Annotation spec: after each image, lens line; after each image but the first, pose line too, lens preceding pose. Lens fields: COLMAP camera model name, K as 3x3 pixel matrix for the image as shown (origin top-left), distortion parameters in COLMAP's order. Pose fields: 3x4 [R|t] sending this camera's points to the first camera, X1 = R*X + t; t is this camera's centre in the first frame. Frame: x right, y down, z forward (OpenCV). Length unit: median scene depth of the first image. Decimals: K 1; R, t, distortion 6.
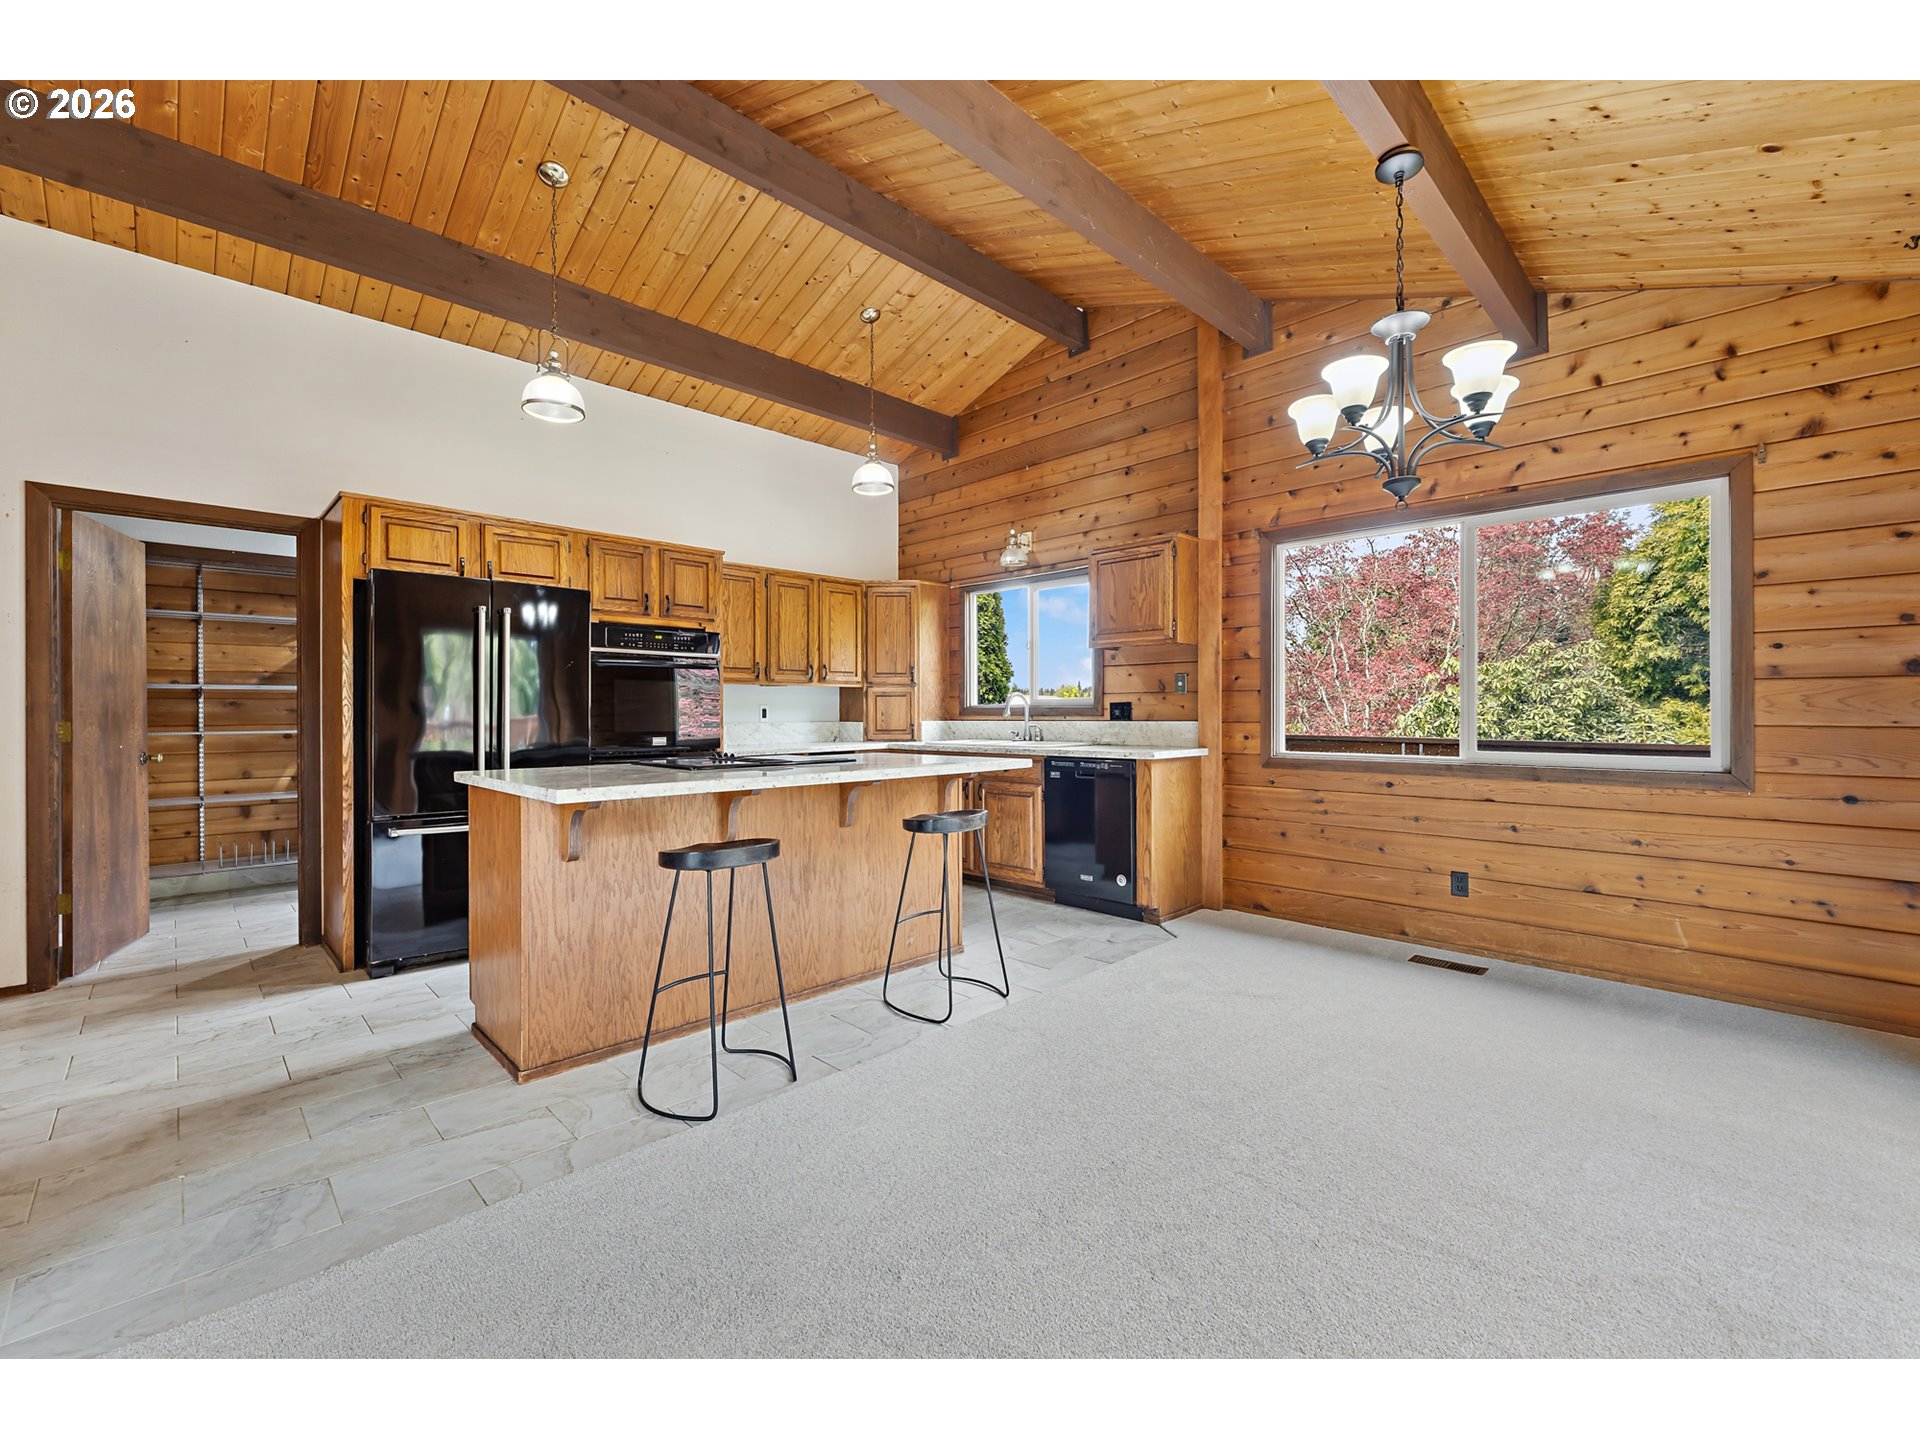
lens RADIAL K [[805.9, 0, 960.3], [0, 805.9, 710.0], [0, 0, 1]] dist [-0.000068, -0.001263]
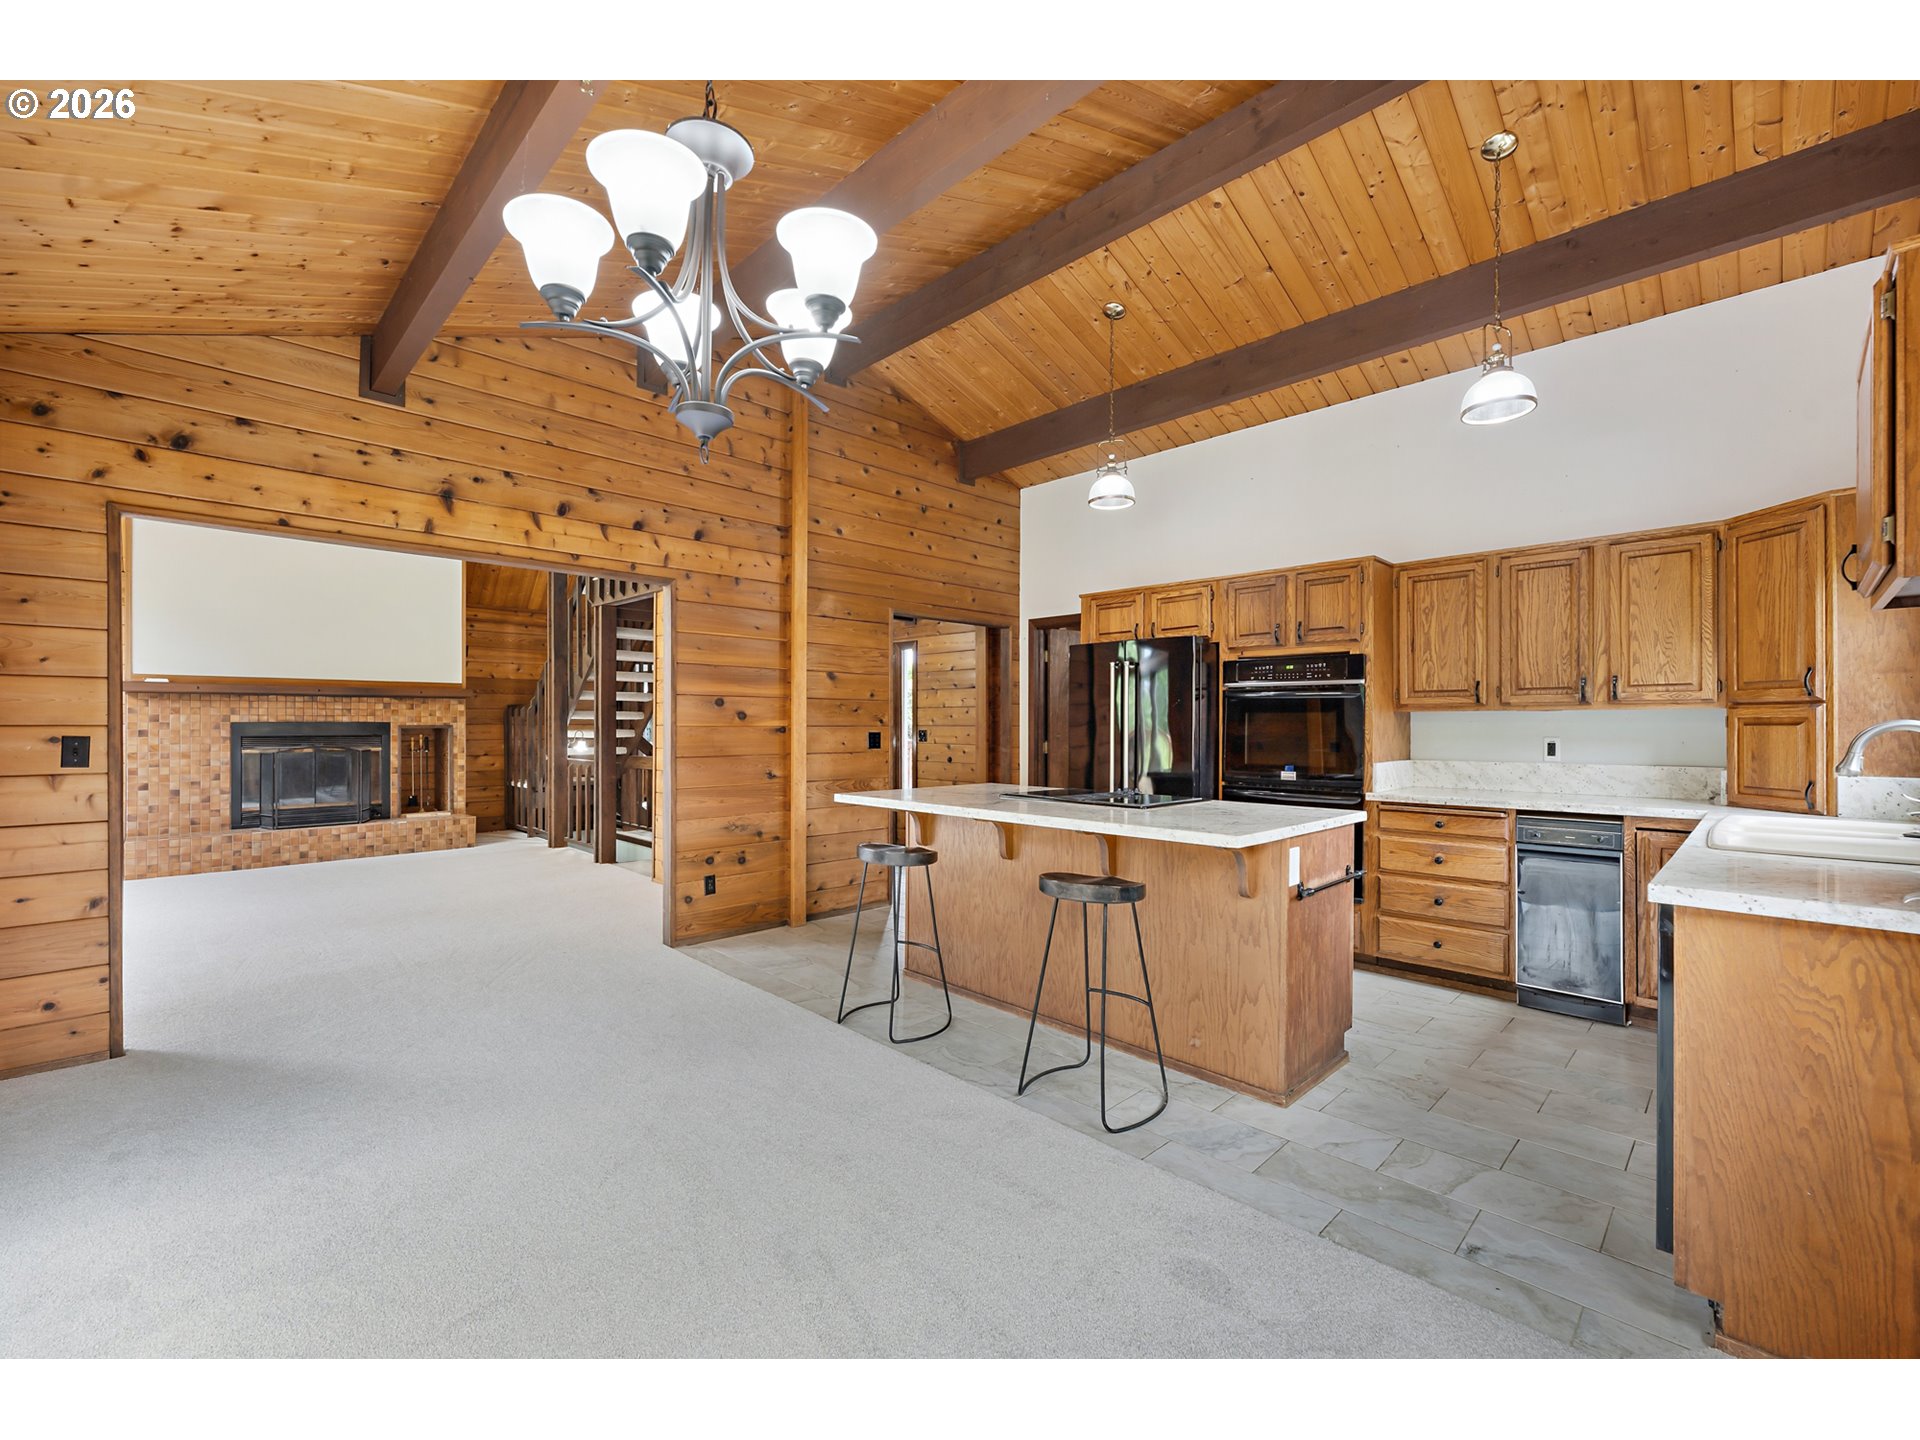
lens RADIAL K [[805.9, 0, 956.2], [0, 805.9, 721.2], [0, 0, 1]] dist [-0.000068, -0.001263]
pose [[-0.004776, -0.000915, -0.999988, 0.597564], [0.001339, 0.999999, -0.000922, -0.026025], [0.999988, -0.001343, -0.004775, 0.618106]]
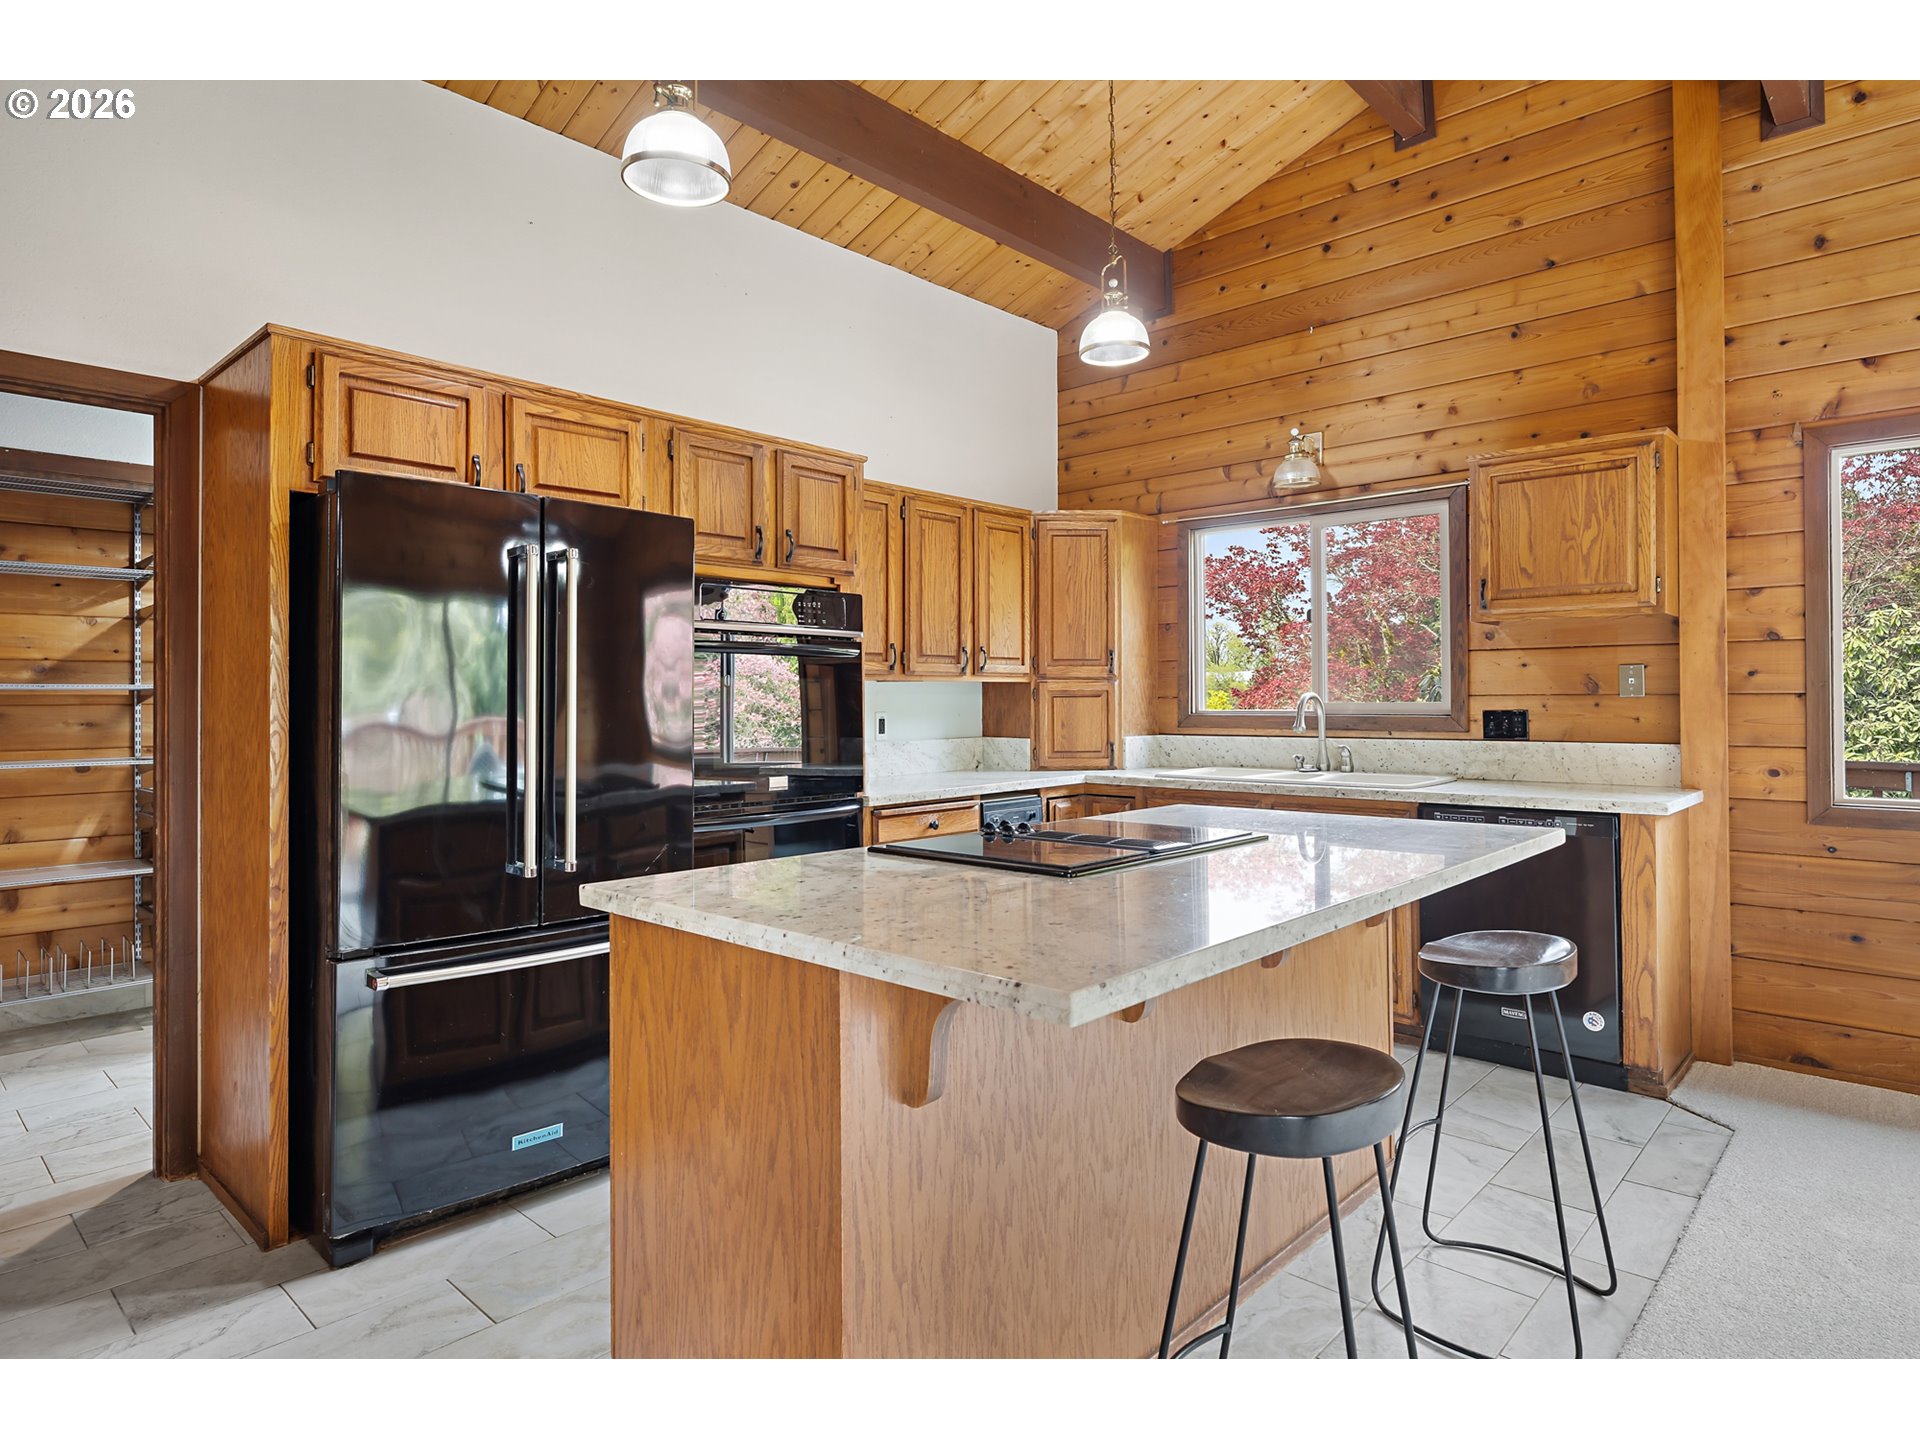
lens RADIAL K [[1083.7, 0, 960.3], [0, 1083.7, 686.1], [0, 0, 1]] dist [-0.001685, 0.002512]
pose [[0.999147, -0.001253, 0.041276, -0.279781], [0.001653, 0.999952, -0.009640, -0.023204], [-0.041262, 0.009700, 0.999101, 0.225172]]
